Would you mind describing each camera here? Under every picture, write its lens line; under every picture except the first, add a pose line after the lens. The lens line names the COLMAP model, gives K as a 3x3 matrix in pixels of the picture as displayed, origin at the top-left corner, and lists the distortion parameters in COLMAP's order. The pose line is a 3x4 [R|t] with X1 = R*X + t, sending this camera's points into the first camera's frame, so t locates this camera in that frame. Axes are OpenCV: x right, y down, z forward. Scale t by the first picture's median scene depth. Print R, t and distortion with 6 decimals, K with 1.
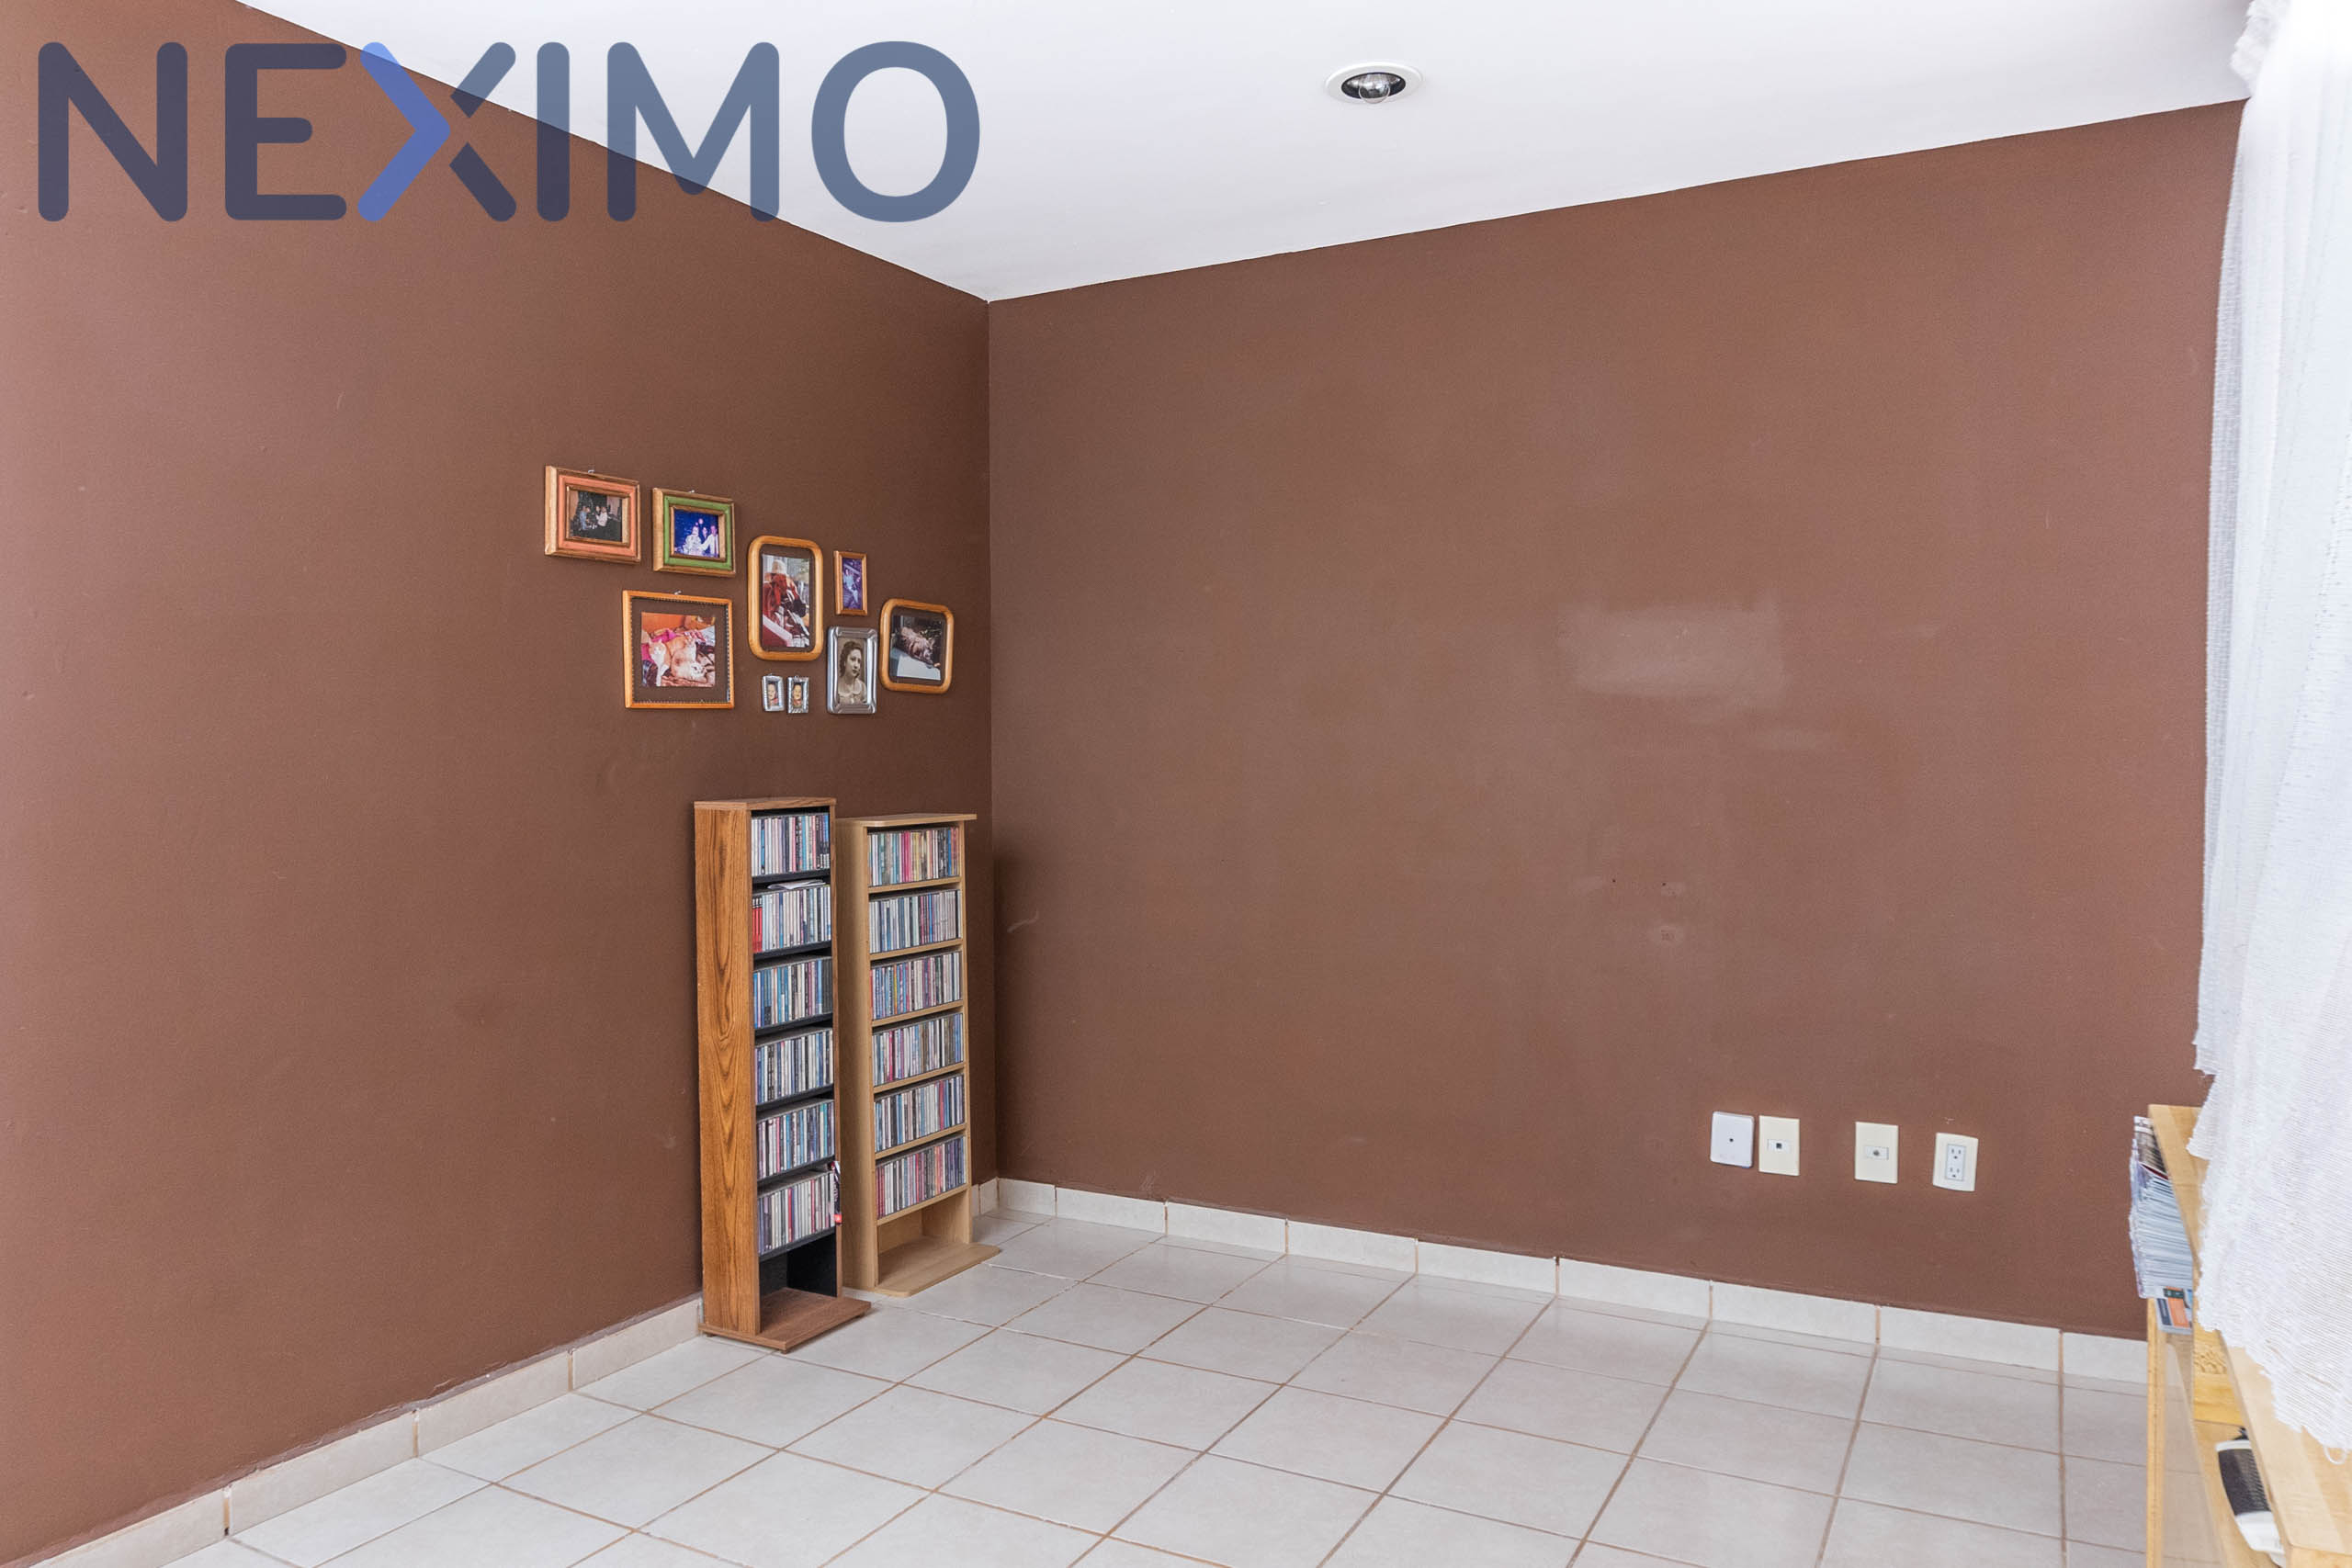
lens RADIAL K [[1602.1, 0, 1179.6], [0, 1602.1, 773.8], [0, 0, 1]] dist [0.003967, -0.013209]
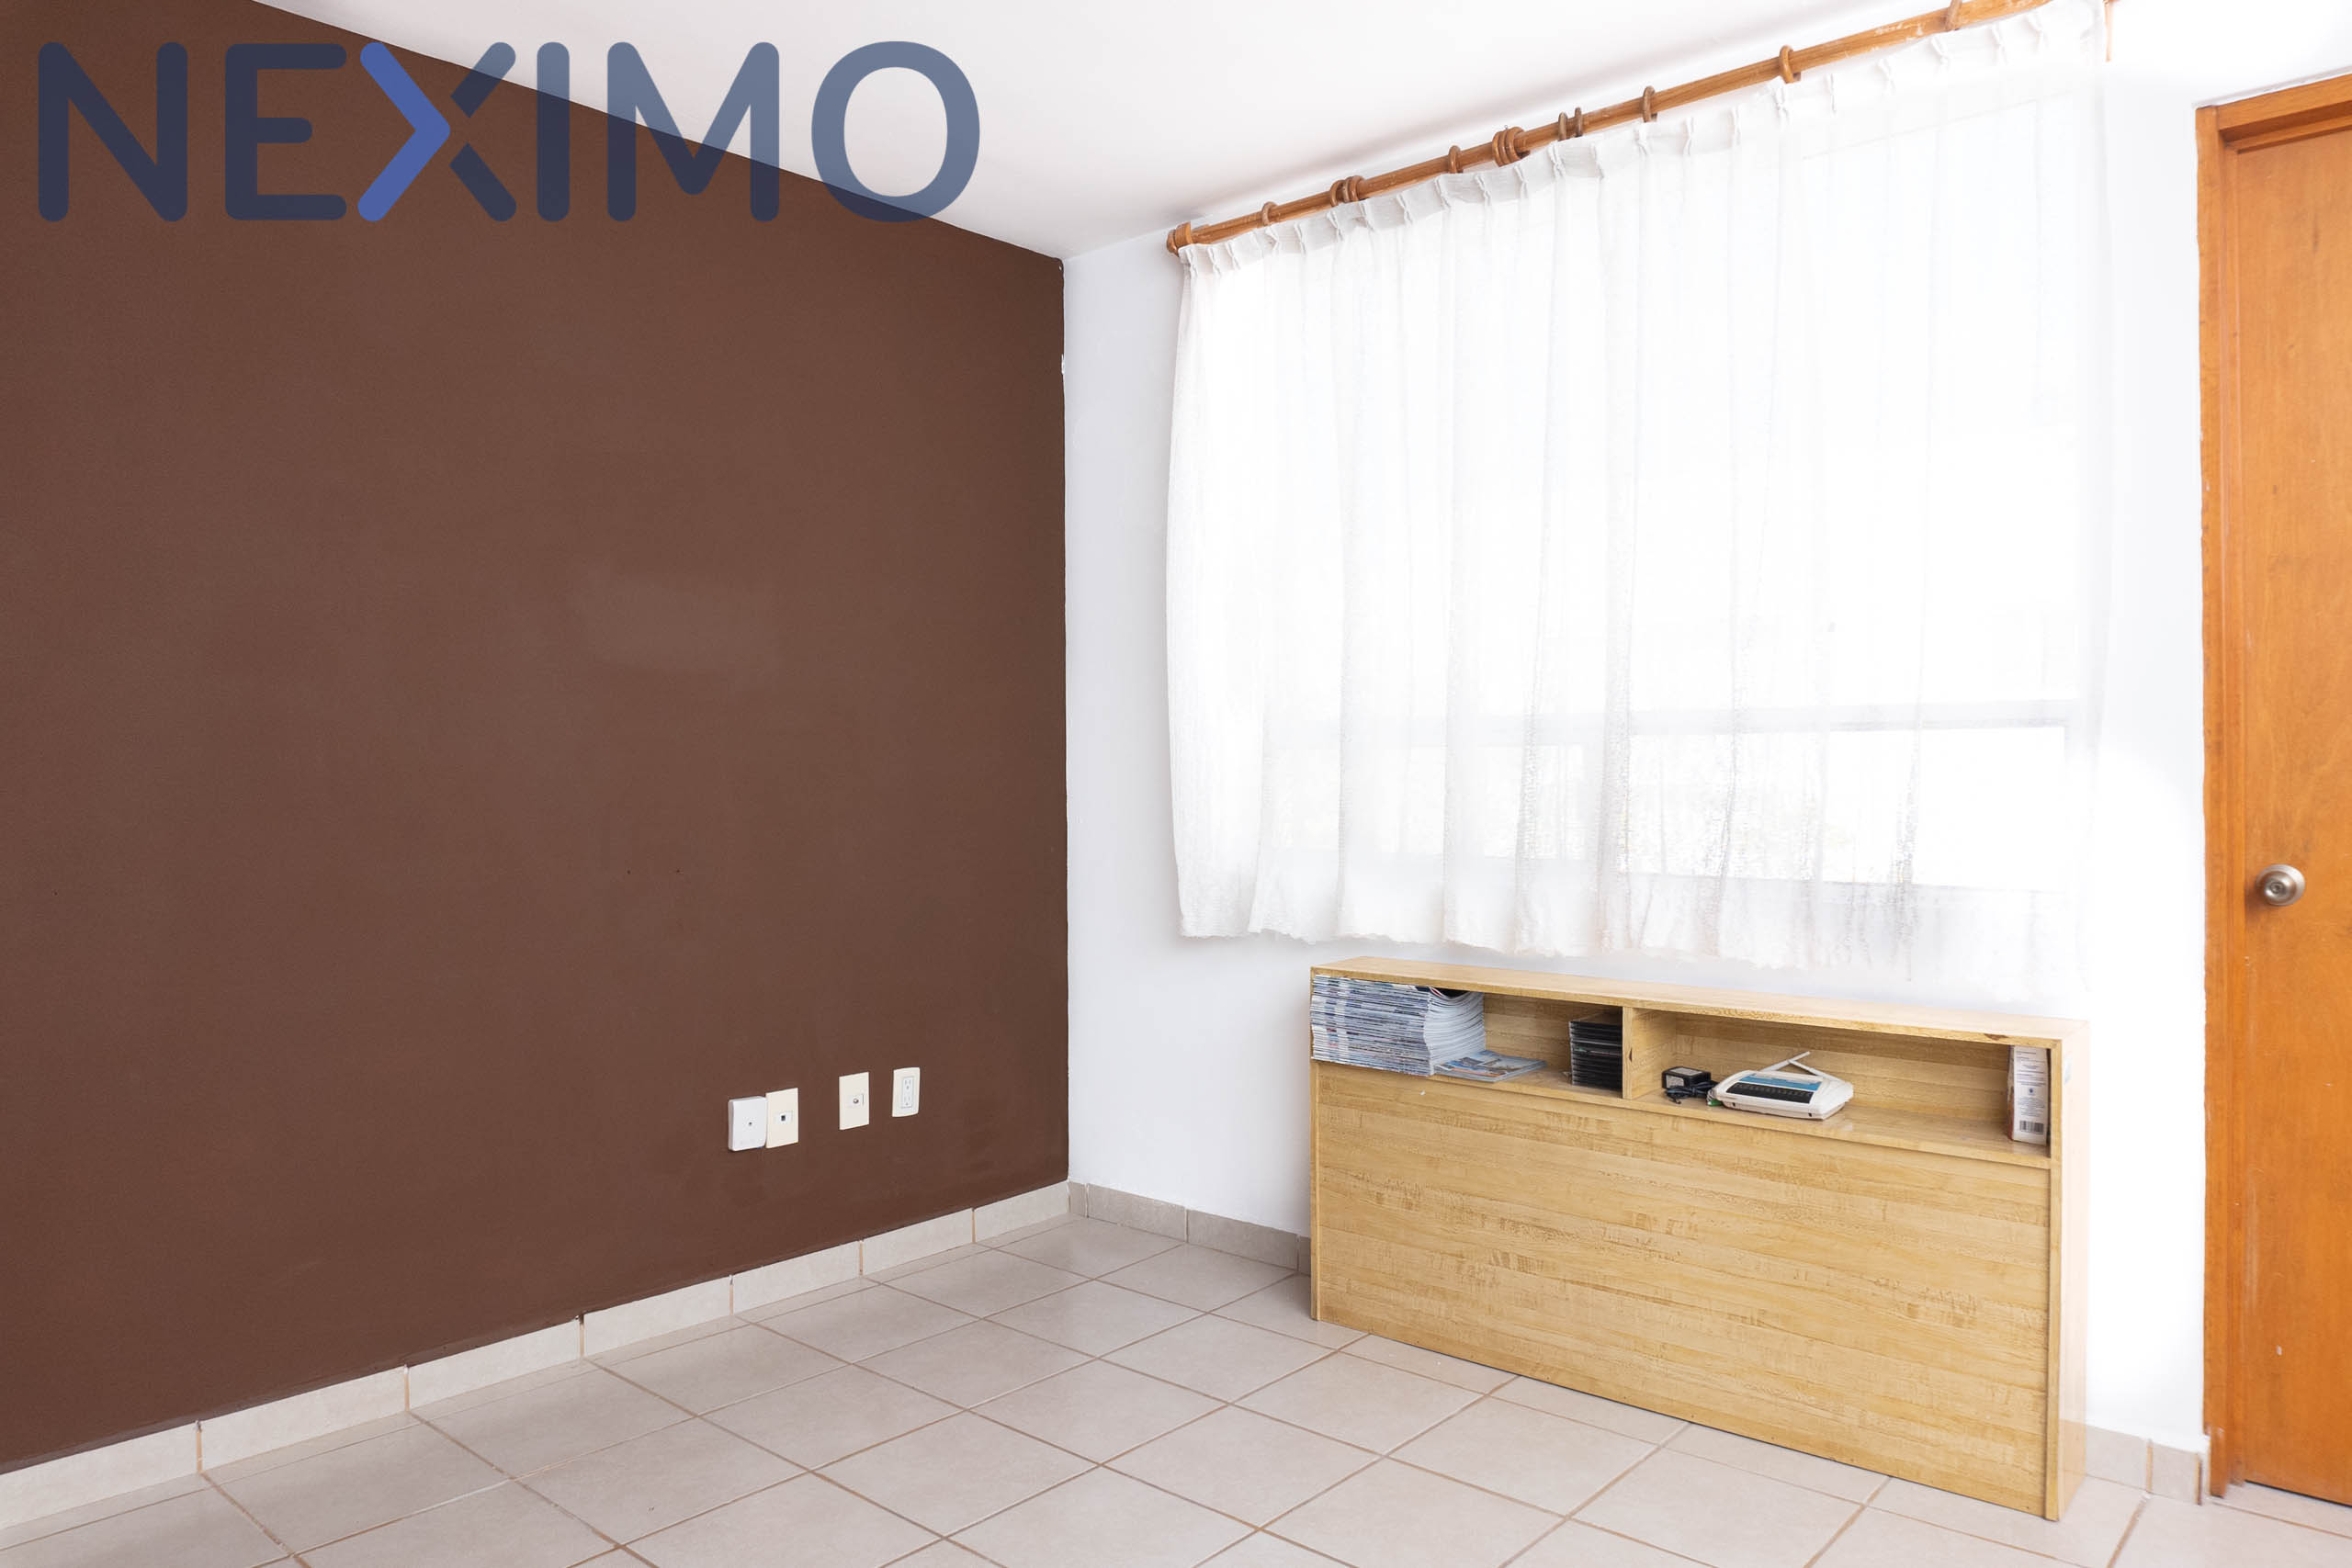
lens RADIAL K [[1602.1, 0, 1178.8], [0, 1602.1, 785.9], [0, 0, 1]] dist [0.003967, -0.013209]
pose [[0.220913, -0.004880, 0.975281, -0.567094], [0.012031, 0.999925, 0.002279, 0.020935], [-0.975219, 0.011230, 0.220956, 0.527225]]
